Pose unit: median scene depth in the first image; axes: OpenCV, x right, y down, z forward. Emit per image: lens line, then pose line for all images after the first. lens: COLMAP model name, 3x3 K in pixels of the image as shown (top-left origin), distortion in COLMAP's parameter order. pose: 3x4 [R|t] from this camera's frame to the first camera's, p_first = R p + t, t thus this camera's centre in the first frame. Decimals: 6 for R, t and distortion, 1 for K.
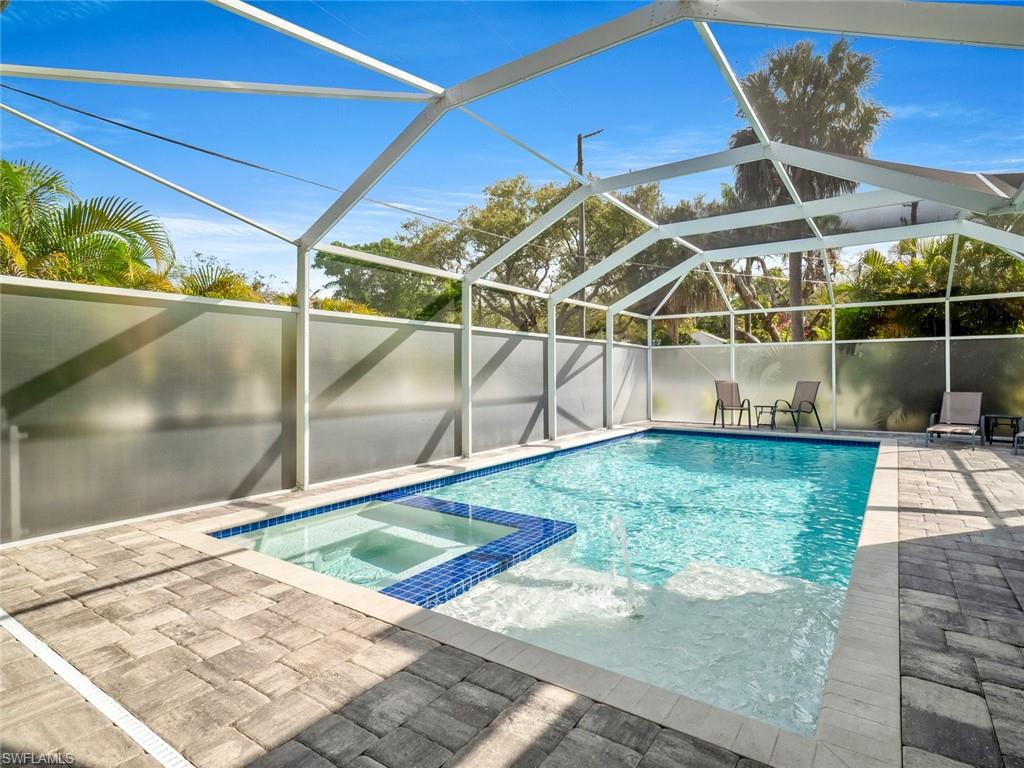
lens RADIAL K [[548.3, 0, 504.5], [0, 548.3, 369.1], [0, 0, 1]] dist [0.007168, -0.000259]
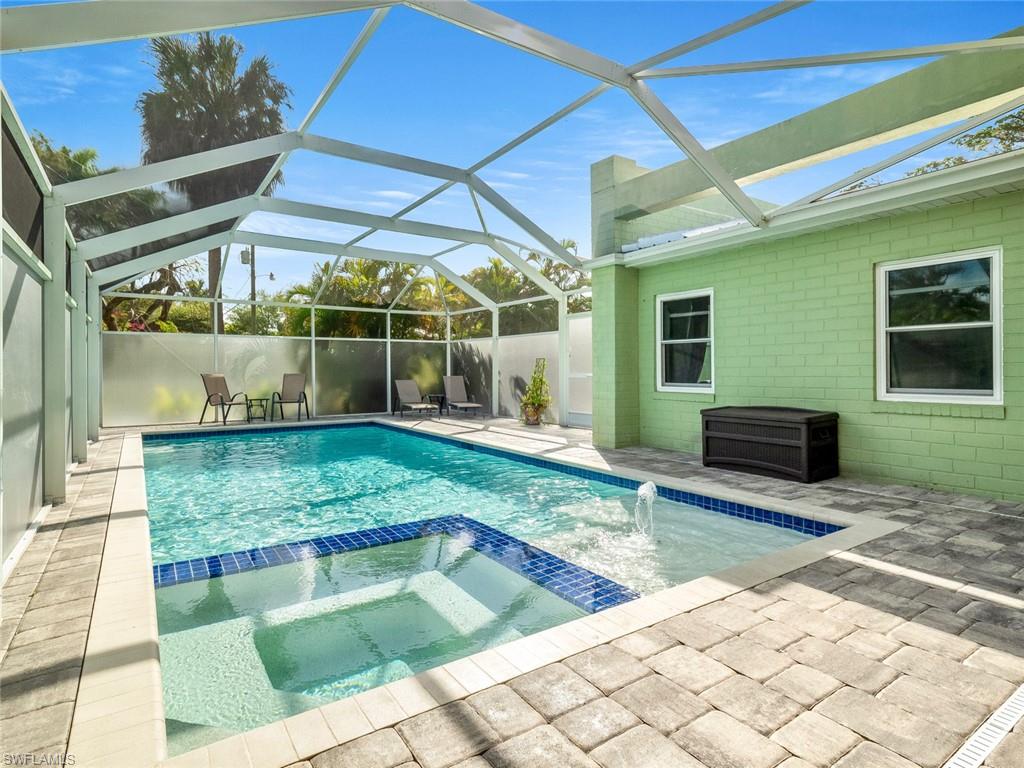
lens RADIAL K [[548.3, 0, 504.5], [0, 548.3, 369.1], [0, 0, 1]] dist [0.007168, -0.000259]
pose [[0.358947, 0.001358, 0.933357, -1.328375], [-0.003040, 0.999995, -0.000285, 0.053005], [-0.933353, -0.002735, 0.358950, 1.050682]]
